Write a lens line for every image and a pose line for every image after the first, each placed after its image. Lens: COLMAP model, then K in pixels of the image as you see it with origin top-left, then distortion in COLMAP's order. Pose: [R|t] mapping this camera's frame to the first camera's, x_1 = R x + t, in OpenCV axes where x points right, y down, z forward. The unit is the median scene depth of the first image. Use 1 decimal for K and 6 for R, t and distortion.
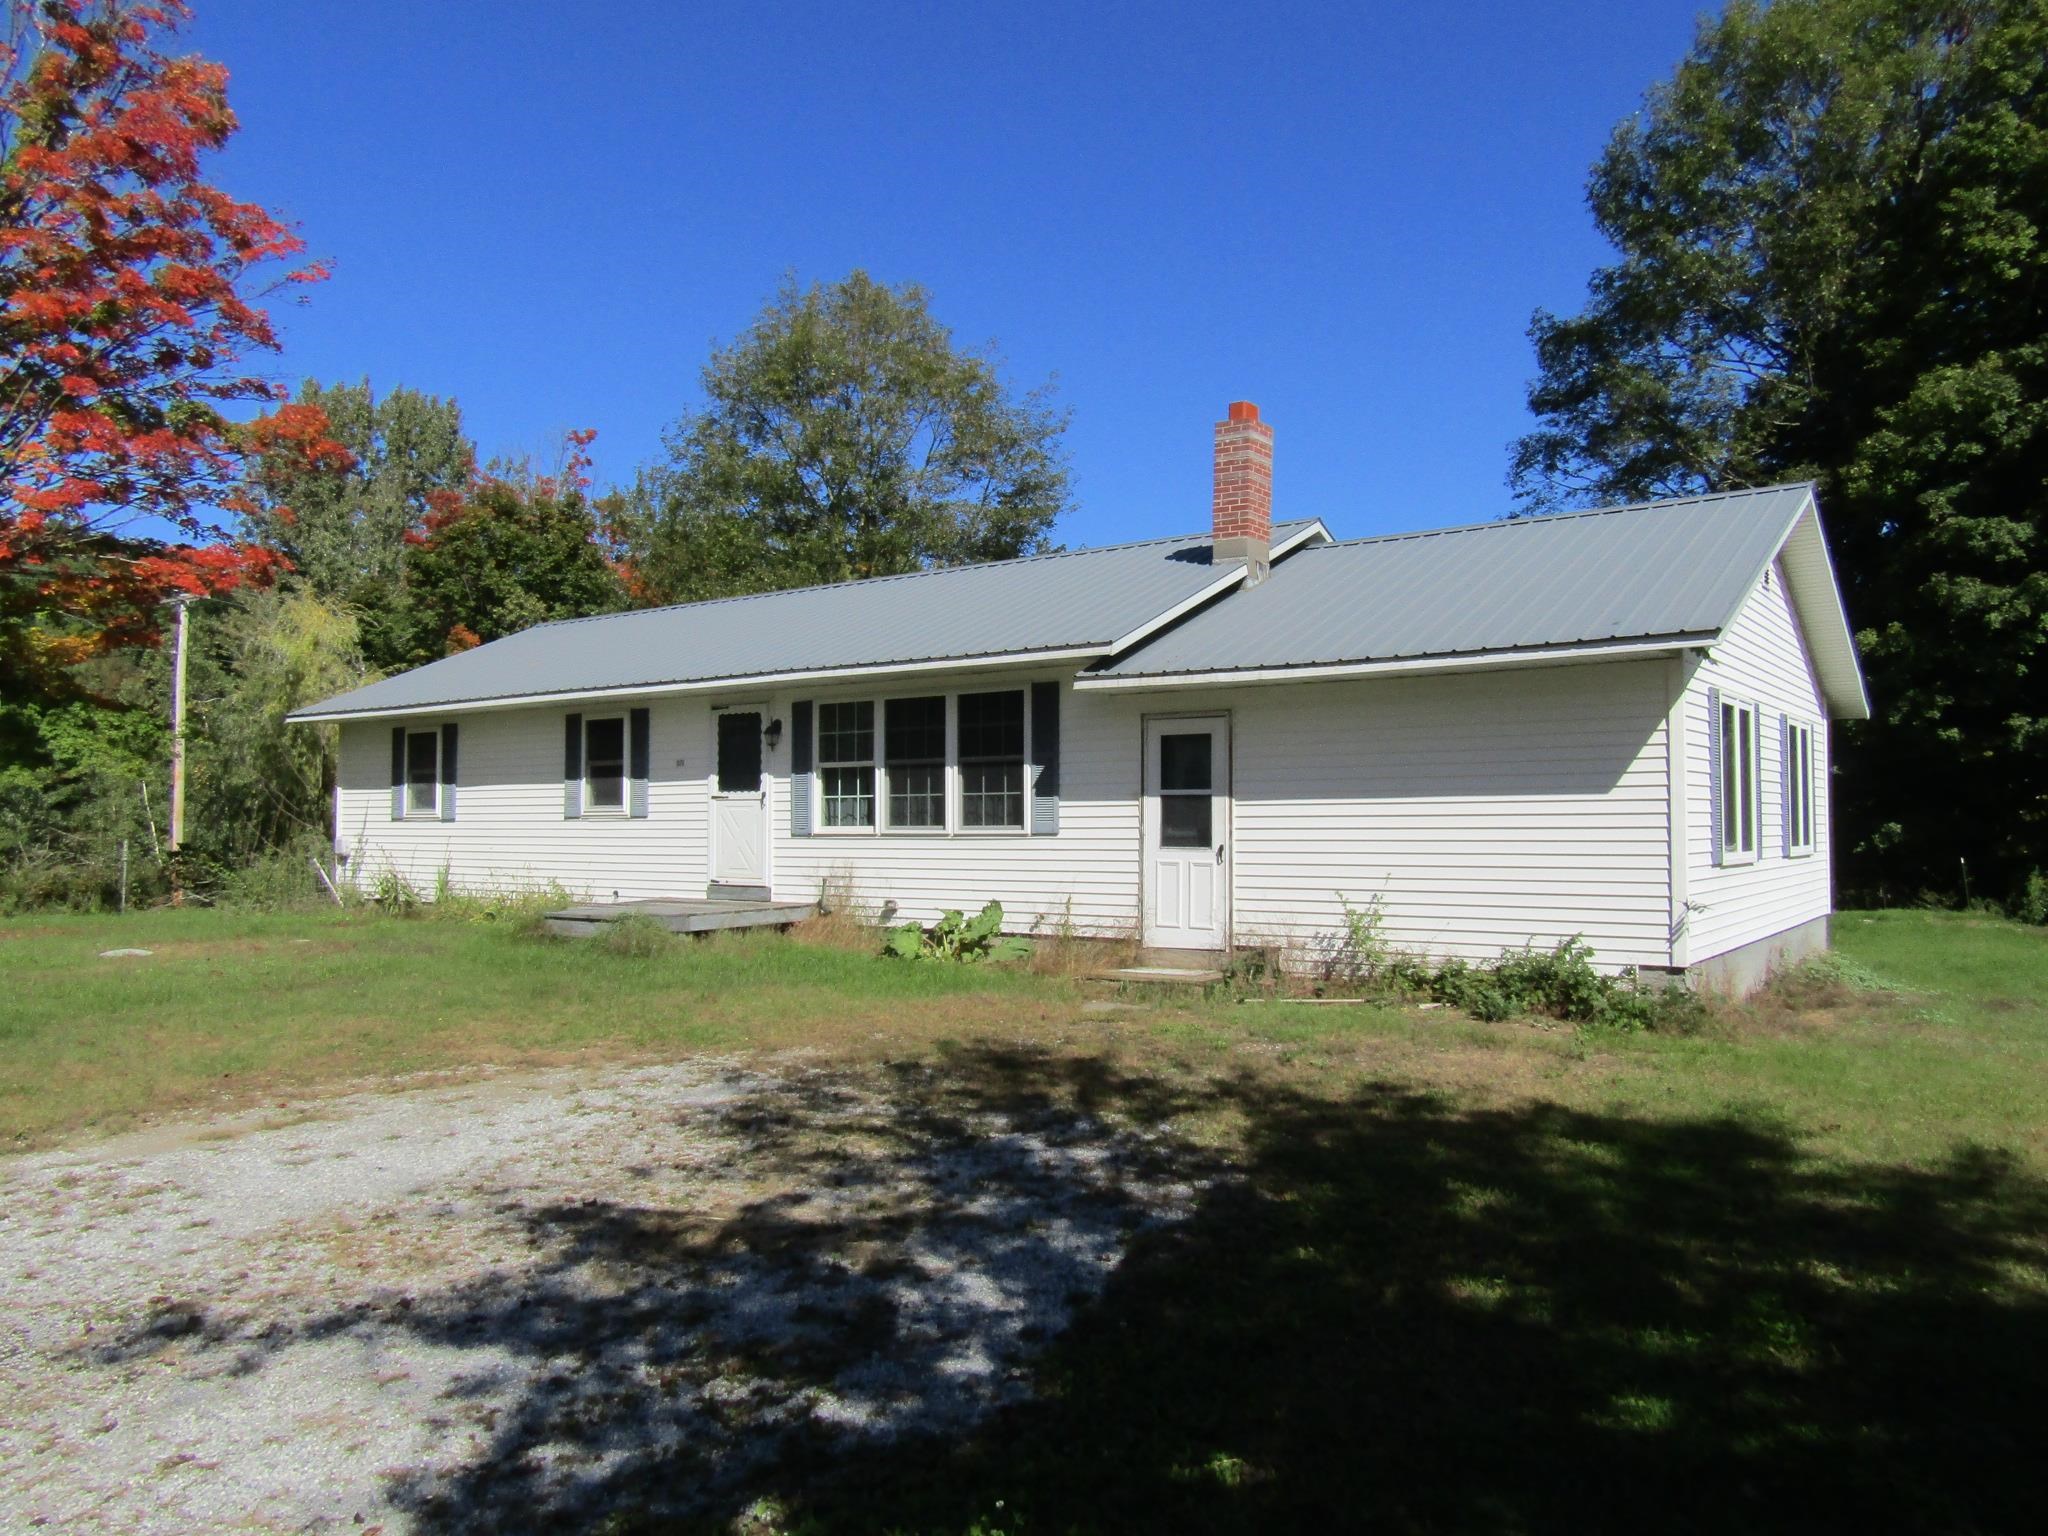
lens RADIAL K [[1471.4, 0, 1024.0], [0, 1471.4, 768.0], [0, 0, 1]] dist [-0.013881, 0.003165]
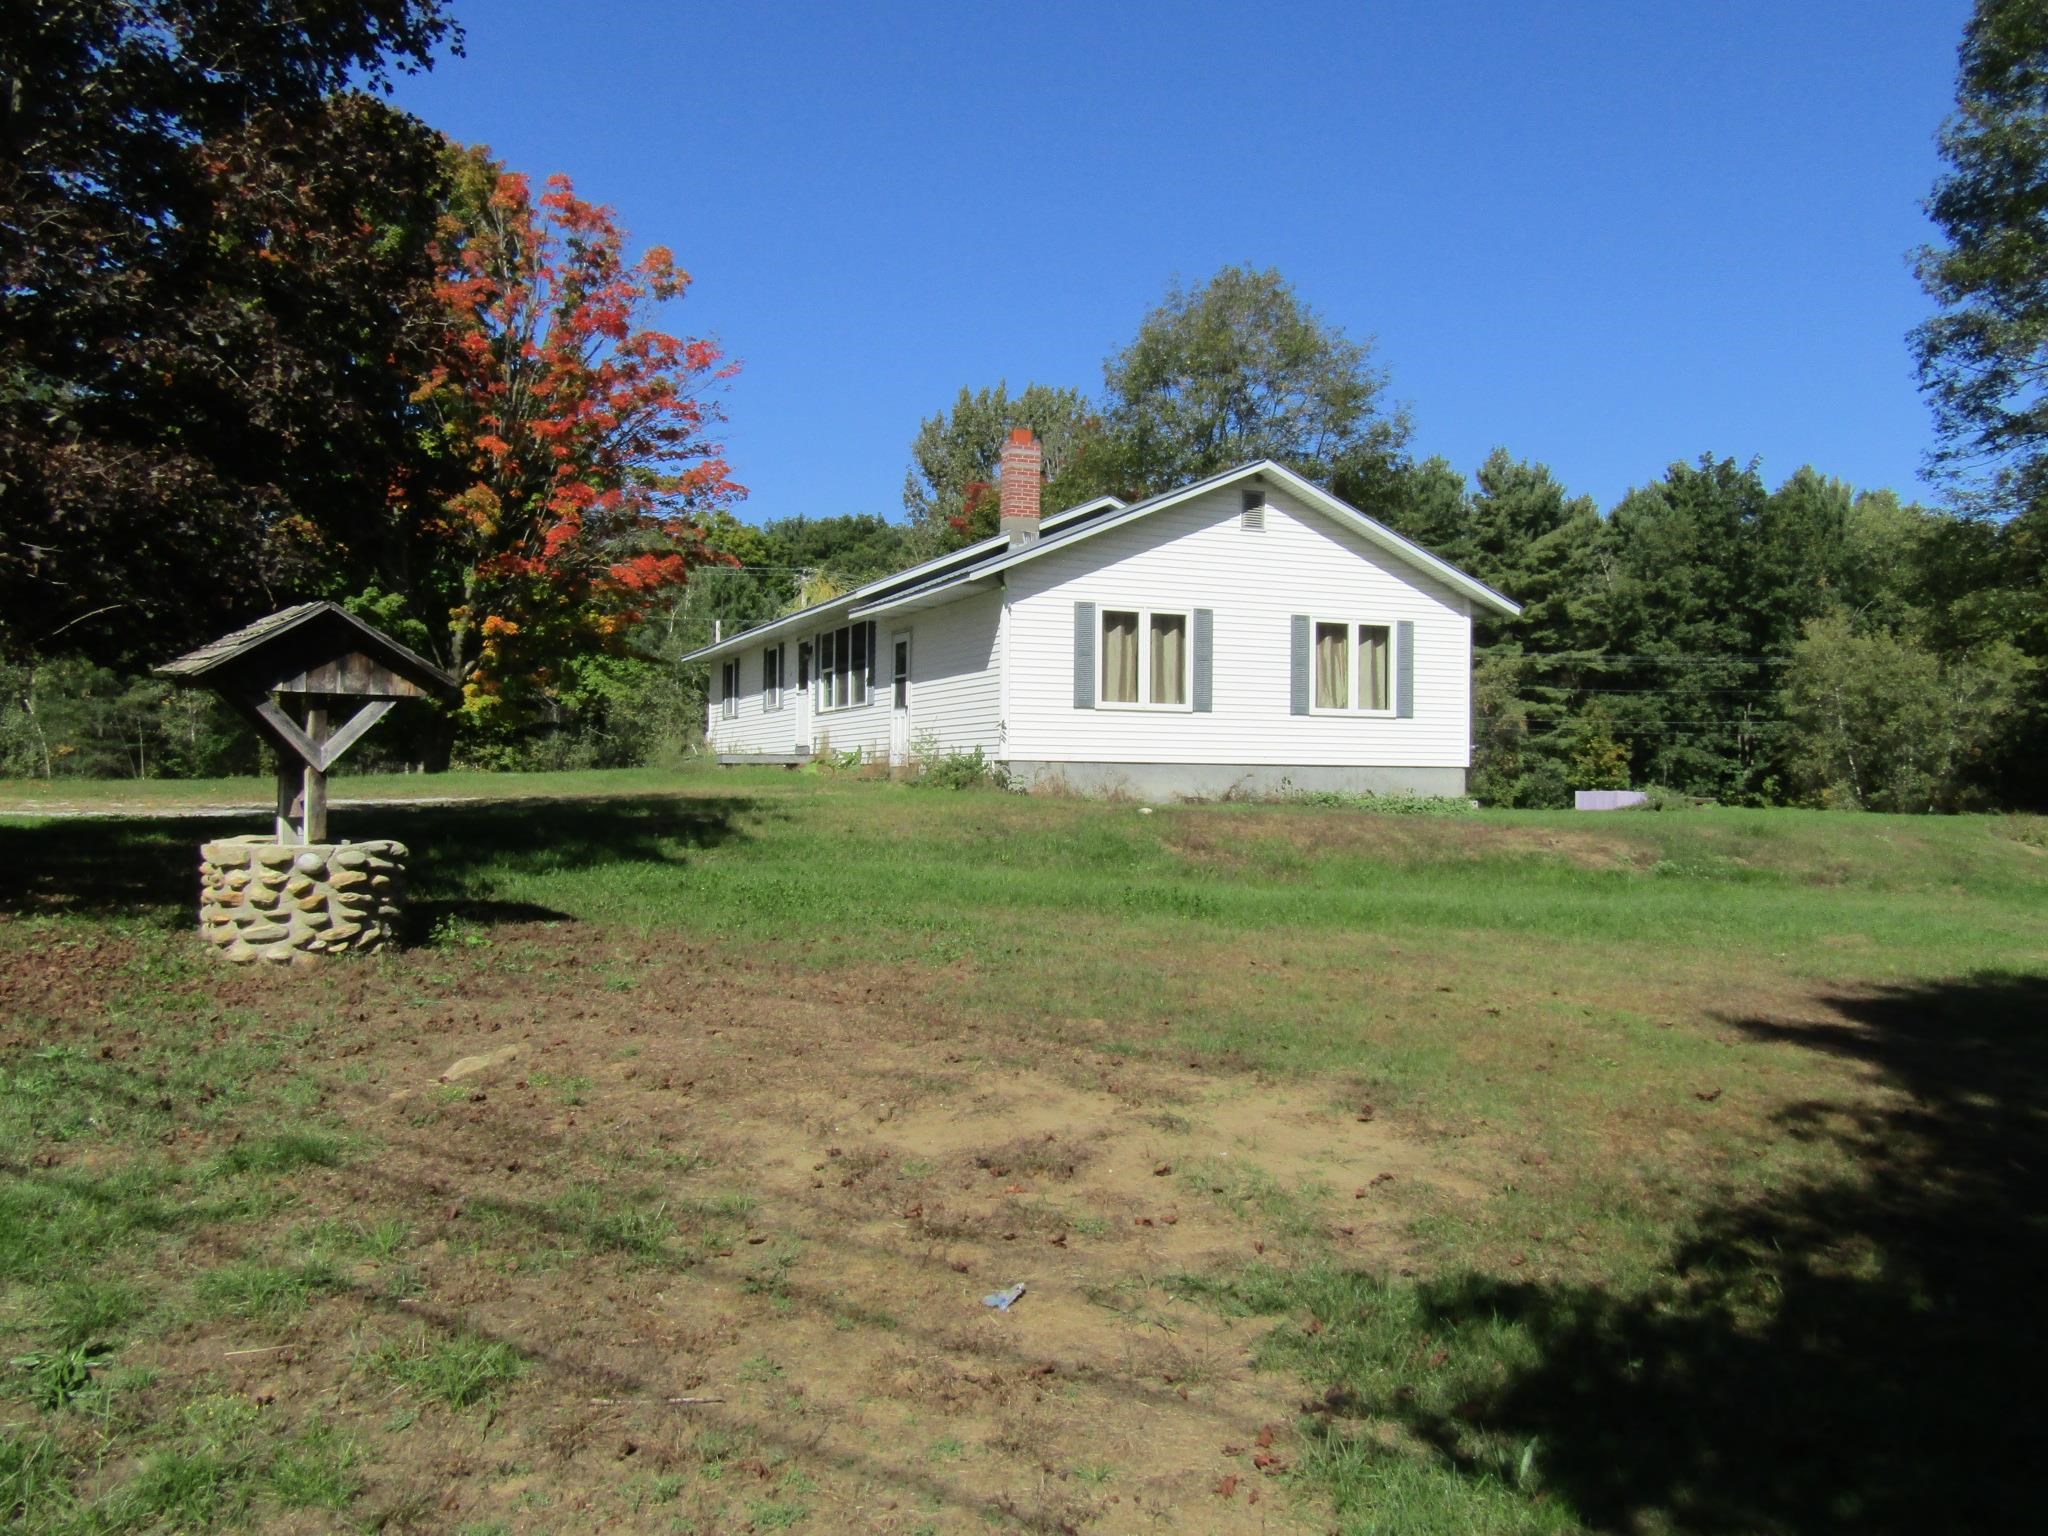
lens RADIAL K [[1611.3, 0, 1024.0], [0, 1611.3, 768.0], [0, 0, 1]] dist [0.080729, 0.000946]
pose [[0.863587, 0.003589, -0.504188, 1.040664], [0.008723, 0.999719, 0.022057, 0.071066], [0.504125, -0.023446, 0.863312, -0.527379]]
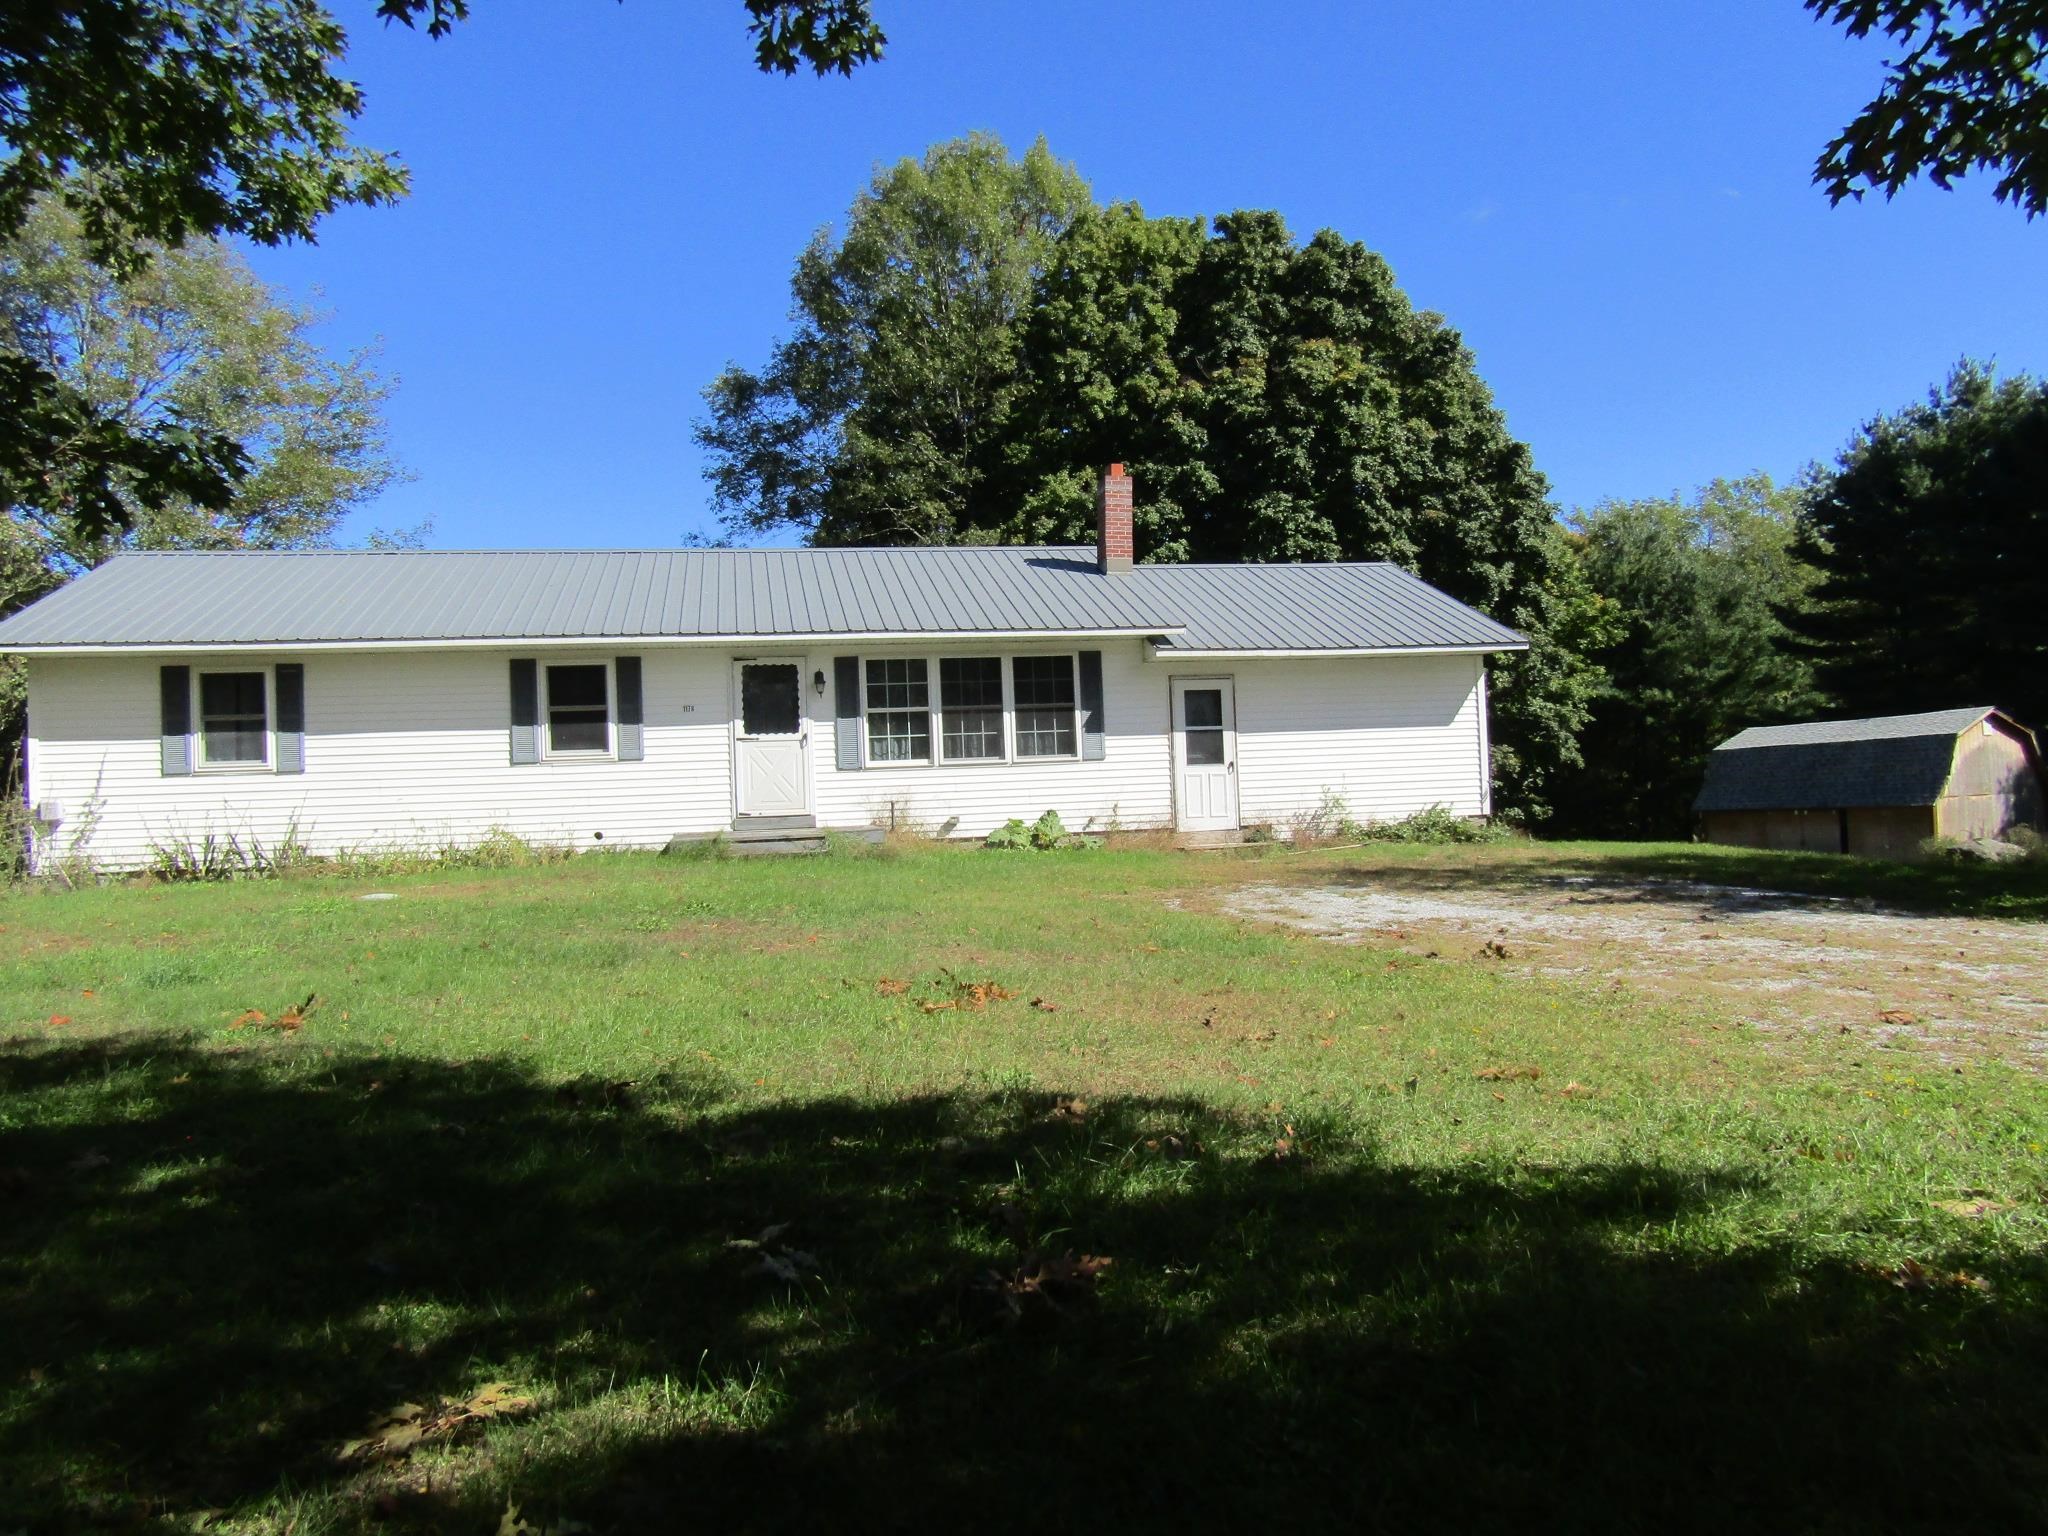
lens RADIAL K [[1500.2, 0, 1024.0], [0, 1500.2, 768.0], [0, 0, 1]] dist [0.007836, 0.001529]
pose [[0.680760, -0.000037, 0.732506, -0.969602], [0.010514, 0.999897, -0.009721, 0.059604], [-0.732431, 0.014320, 0.680691, 0.072028]]
